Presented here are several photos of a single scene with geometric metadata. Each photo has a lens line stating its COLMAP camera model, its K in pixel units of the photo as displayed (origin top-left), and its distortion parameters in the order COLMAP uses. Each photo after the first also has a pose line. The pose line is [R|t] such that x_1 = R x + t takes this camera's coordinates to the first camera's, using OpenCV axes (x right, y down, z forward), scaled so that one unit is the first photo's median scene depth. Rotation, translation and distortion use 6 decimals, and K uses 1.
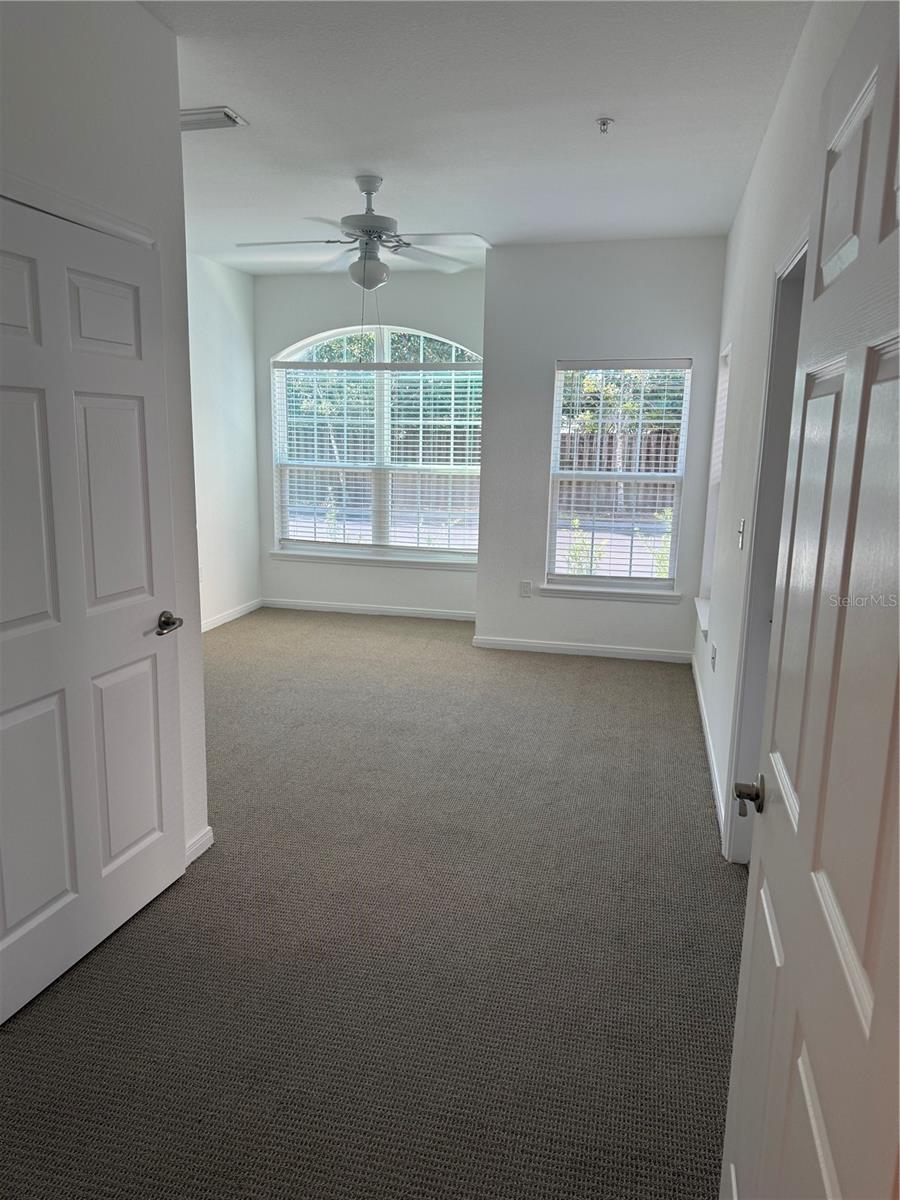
lens RADIAL K [[851.3, 0, 450.0], [0, 851.3, 600.0], [0, 0, 1]] dist [0.081307, -0.116777]
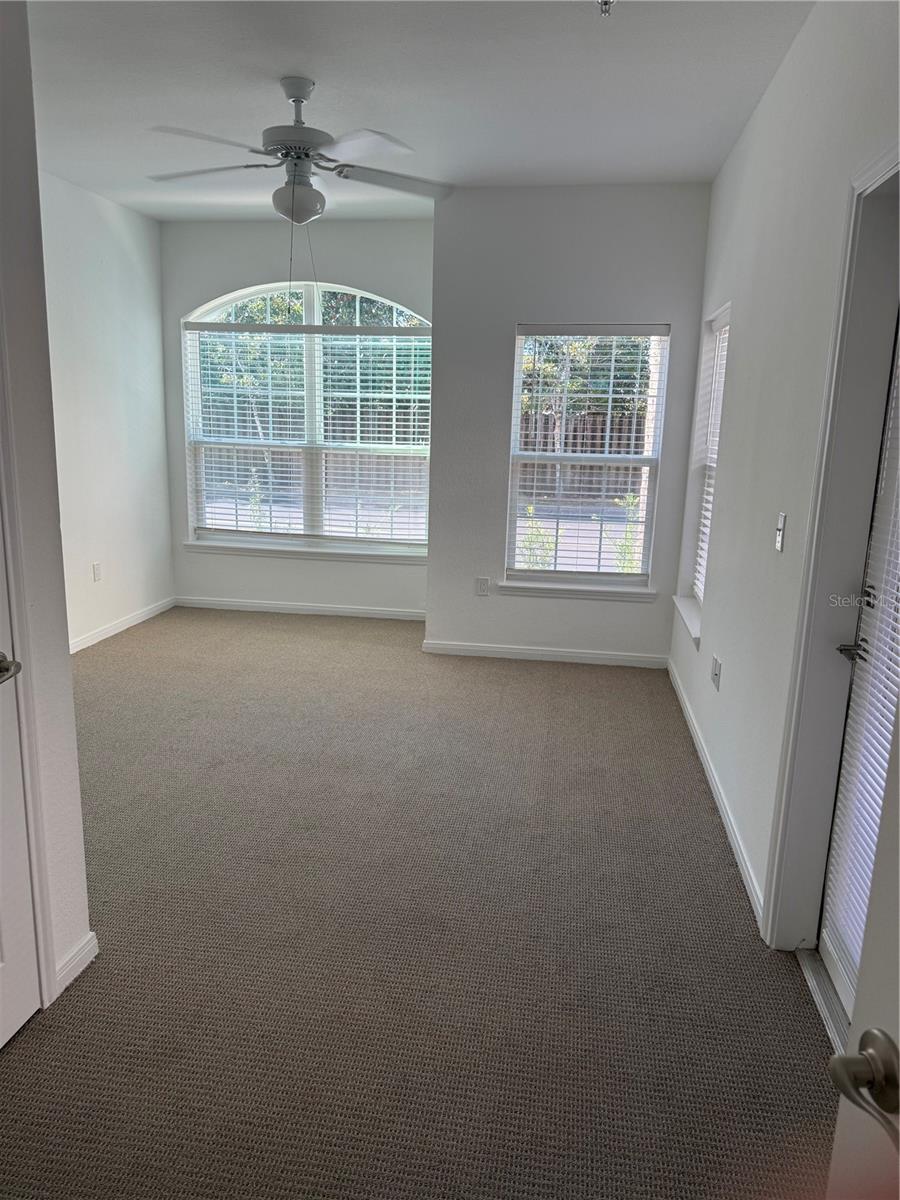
lens RADIAL K [[829.1, 0, 455.9], [0, 829.1, 596.5], [0, 0, 1]] dist [0.101923, -0.173405]
pose [[0.995418, -0.009990, 0.095093, -0.017882], [0.007858, 0.999710, 0.022765, -0.020088], [-0.095293, -0.021914, 0.995208, 0.134298]]
